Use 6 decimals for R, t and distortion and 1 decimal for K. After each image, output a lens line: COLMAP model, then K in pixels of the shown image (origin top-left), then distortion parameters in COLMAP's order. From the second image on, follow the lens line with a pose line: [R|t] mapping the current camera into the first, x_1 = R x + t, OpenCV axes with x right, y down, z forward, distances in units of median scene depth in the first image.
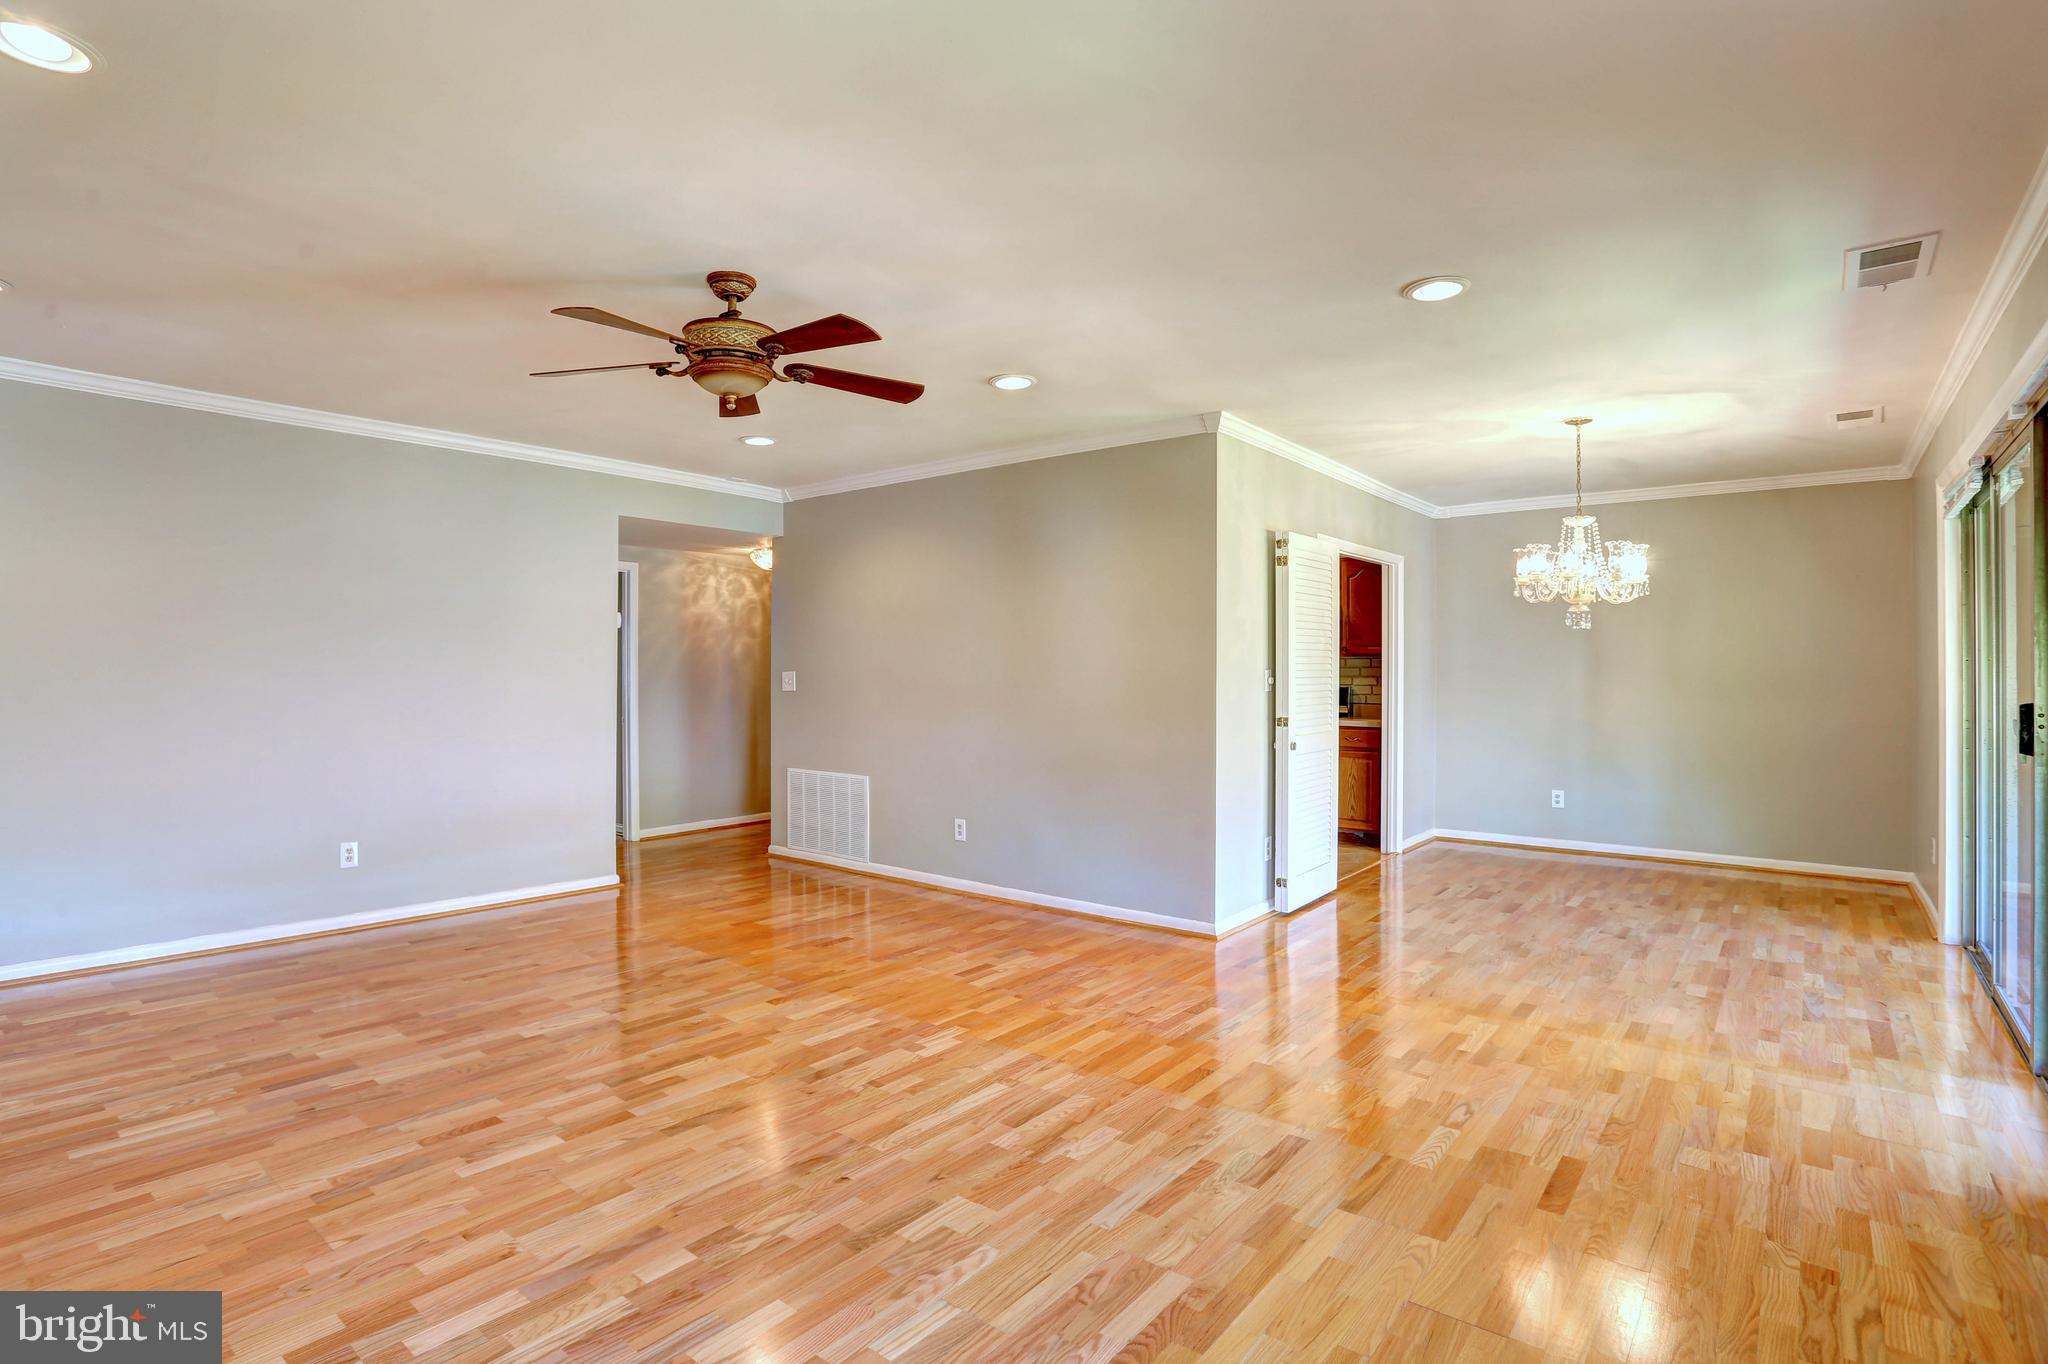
lens RADIAL K [[991.4, 0, 1016.2], [0, 991.4, 670.5], [0, 0, 1]] dist [-0.067464, 0.030257]
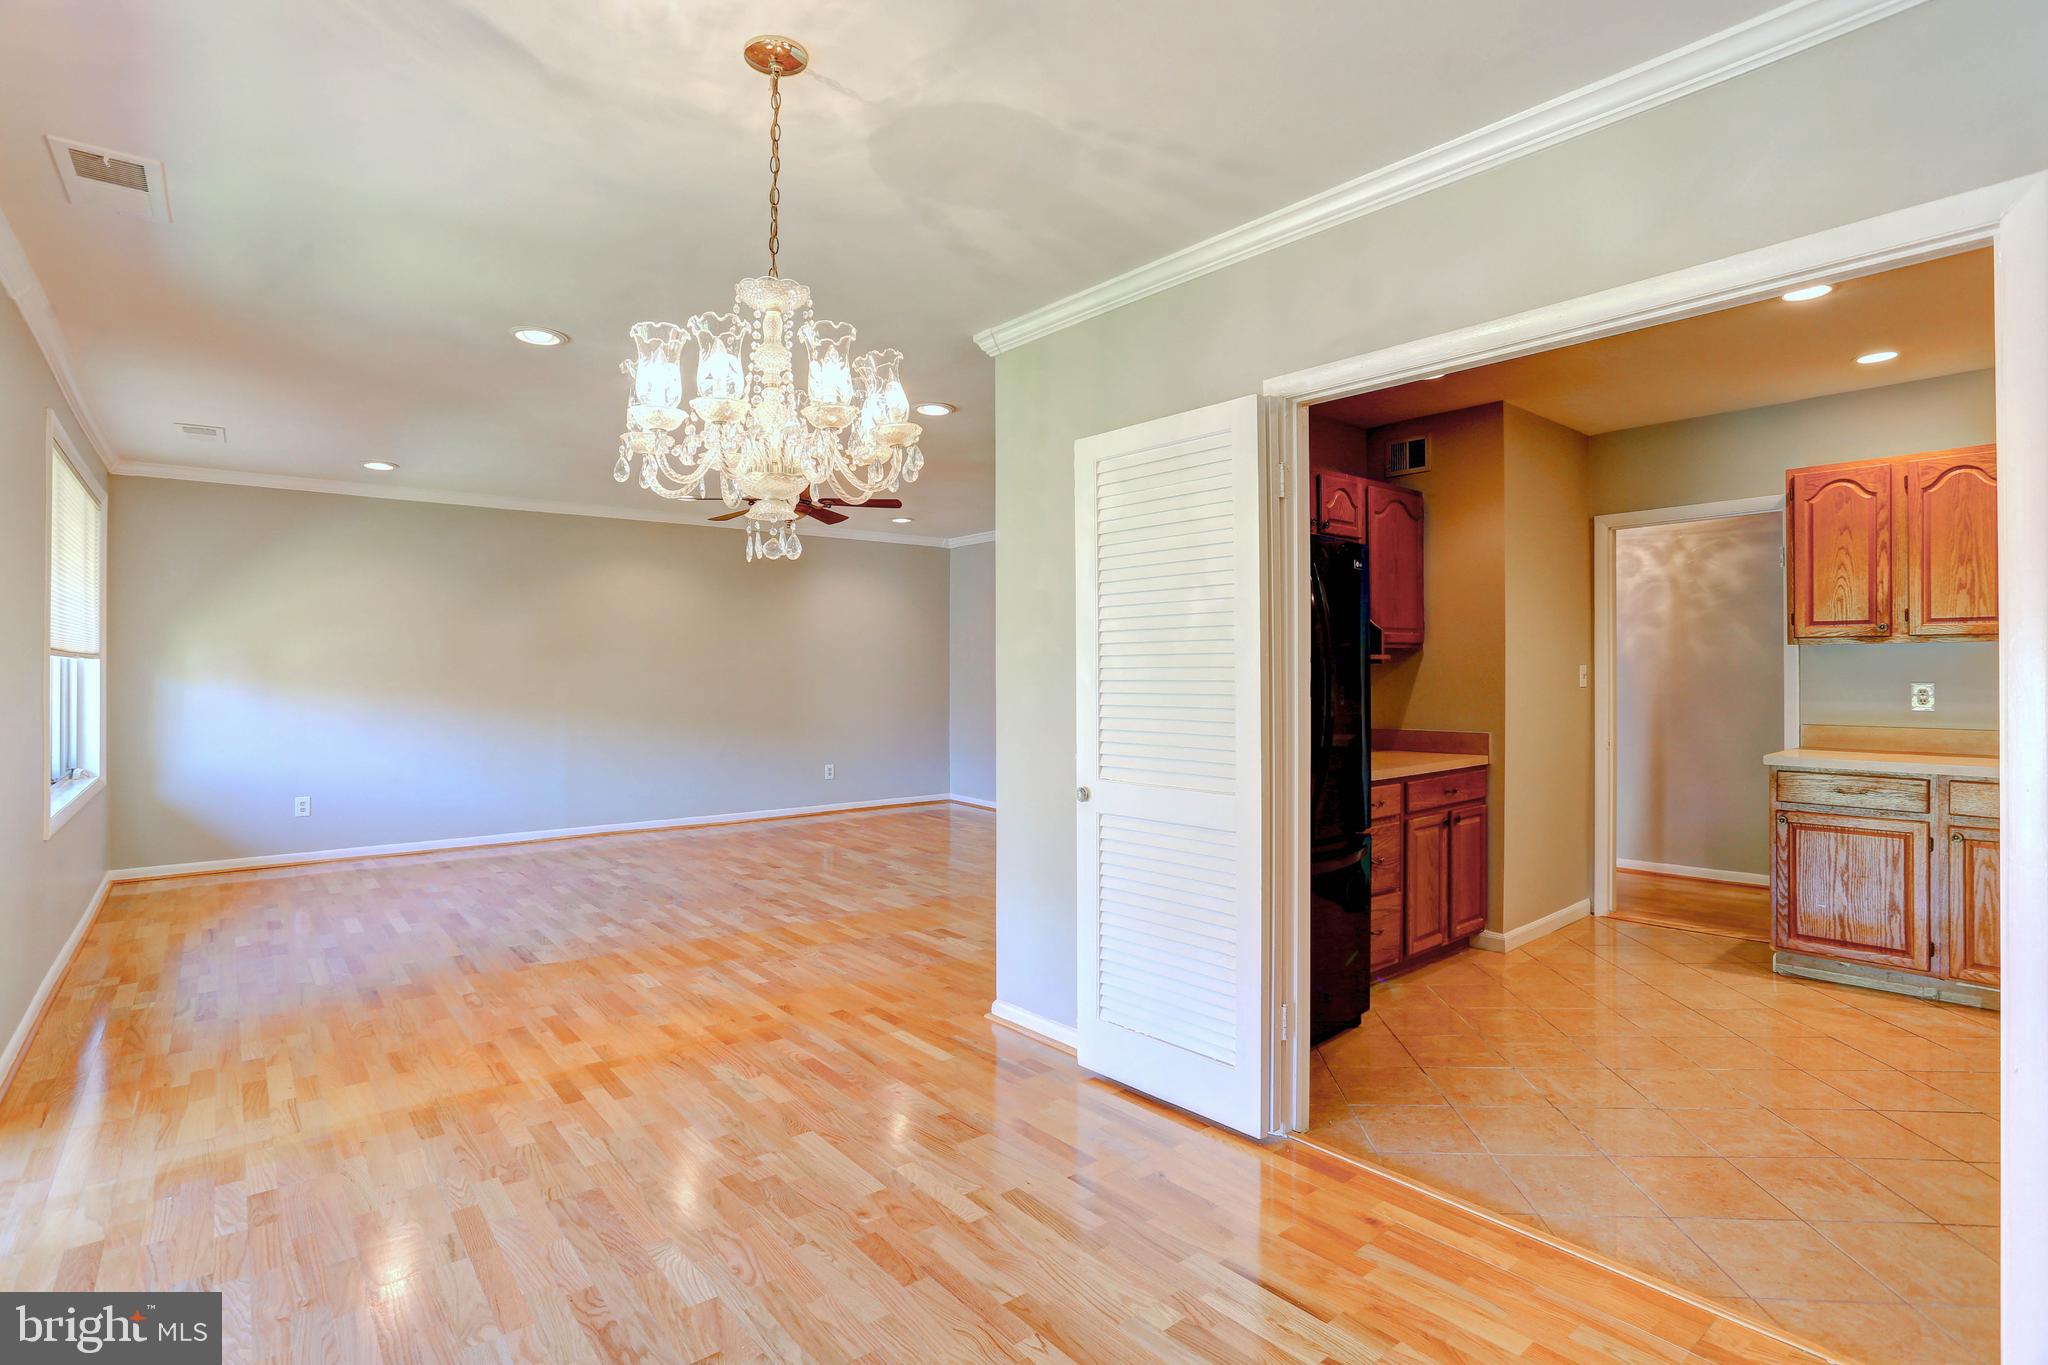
lens RADIAL K [[991.4, 0, 1016.2], [0, 991.4, 671.0], [0, 0, 1]] dist [-0.067464, 0.030257]
pose [[-0.193035, -0.001094, -0.981191, 1.298243], [-0.003411, 0.999994, -0.000444, 0.003829], [0.981186, 0.003261, -0.193037, 1.591920]]
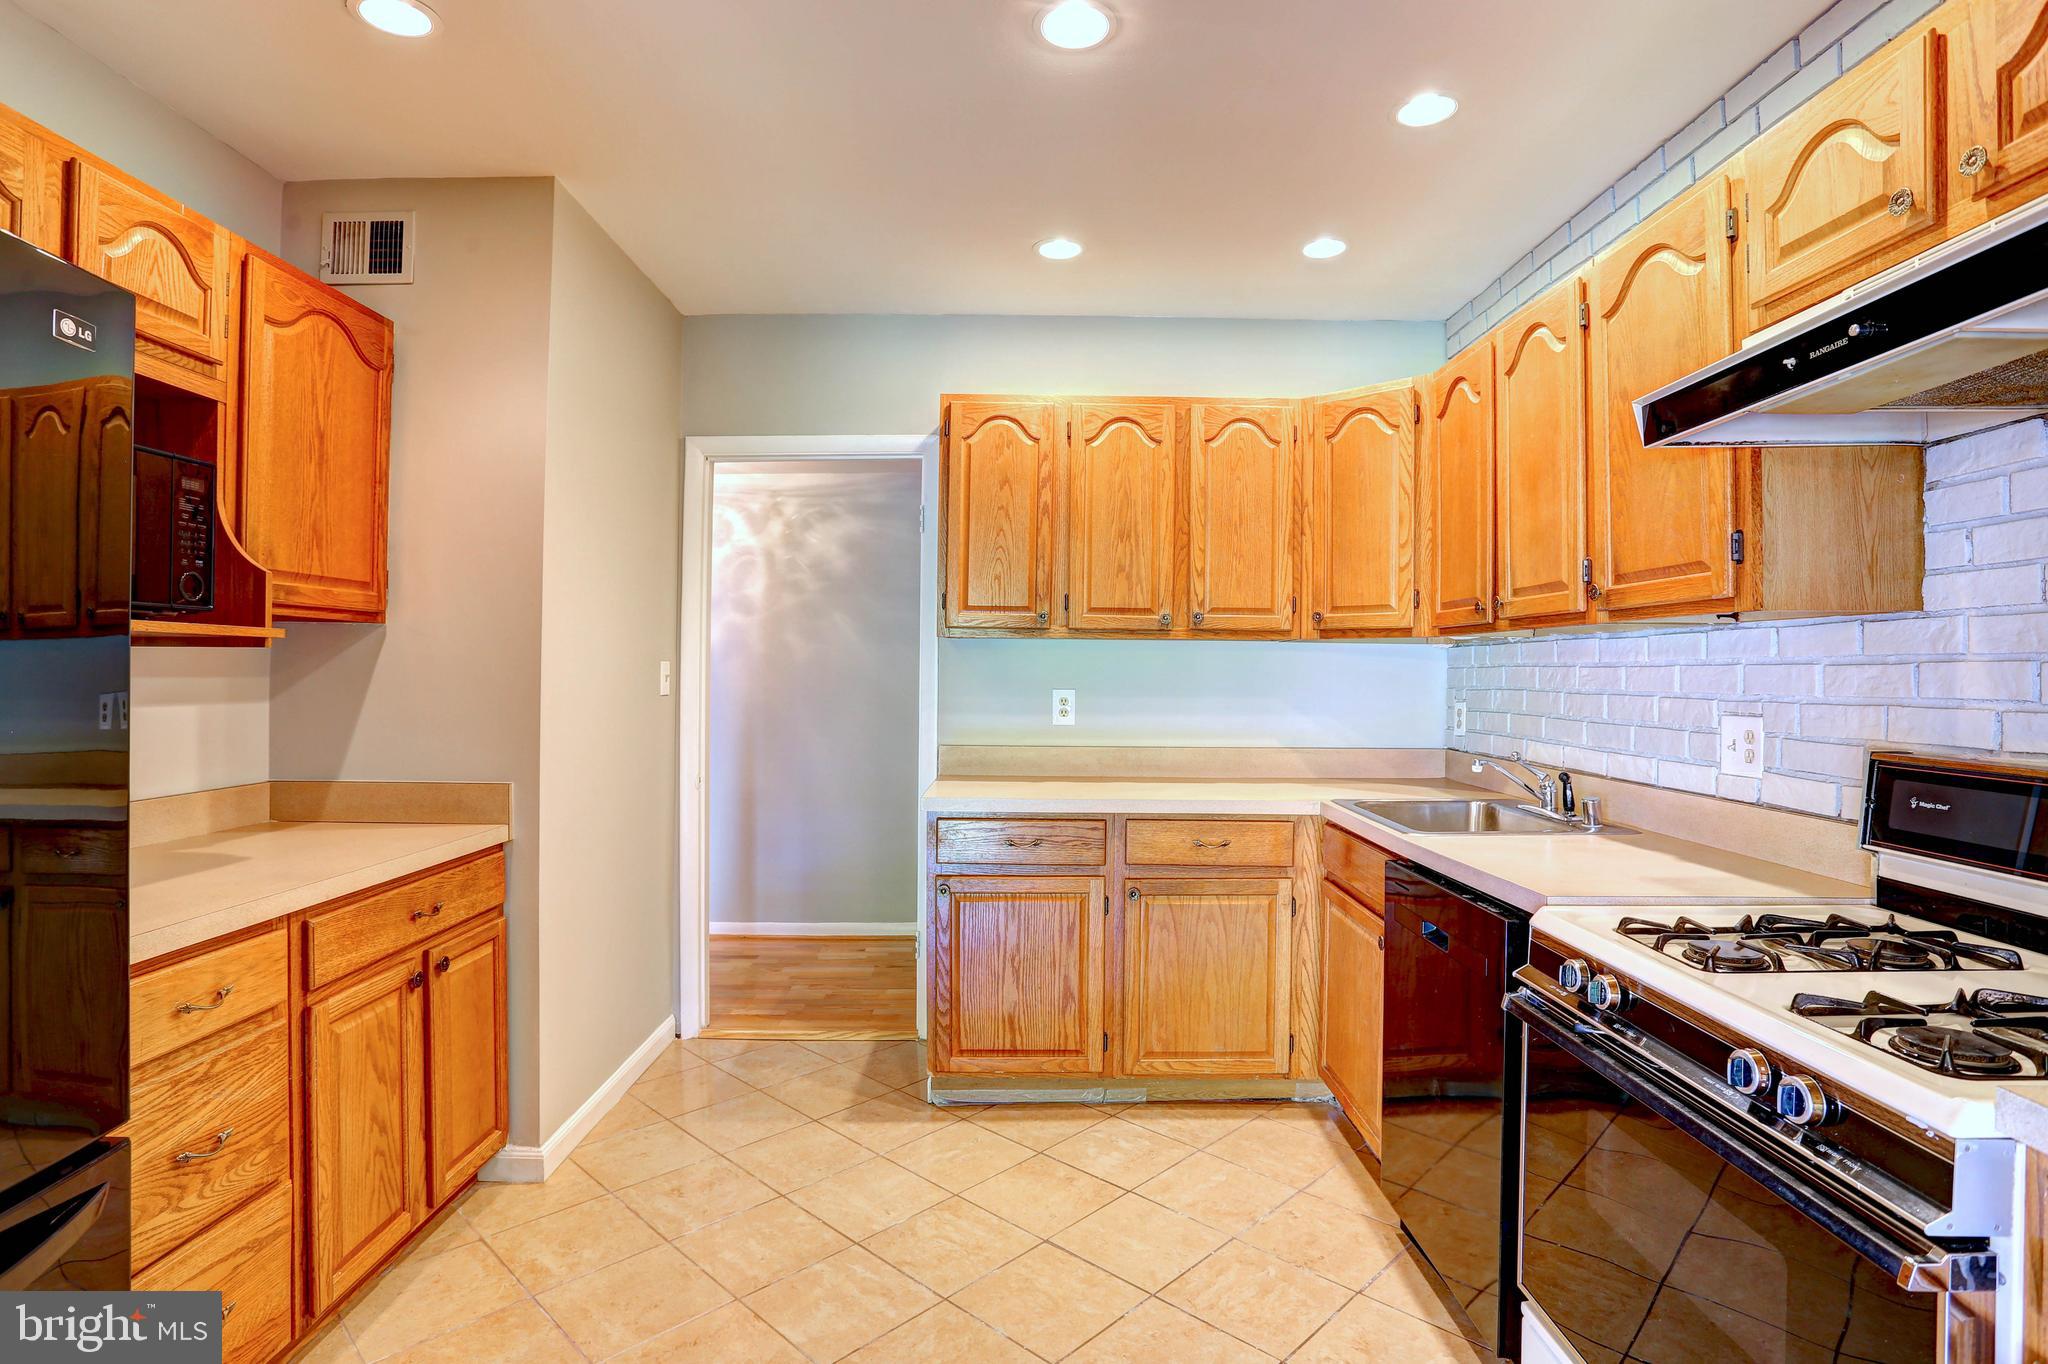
lens RADIAL K [[991.4, 0, 1016.2], [0, 991.4, 670.5], [0, 0, 1]] dist [-0.067464, 0.030257]
pose [[0.646963, 0.002600, -0.762517, 0.641553], [-0.013448, 0.999878, -0.008000, 0.003877], [0.762402, 0.015430, 0.646919, 1.789811]]
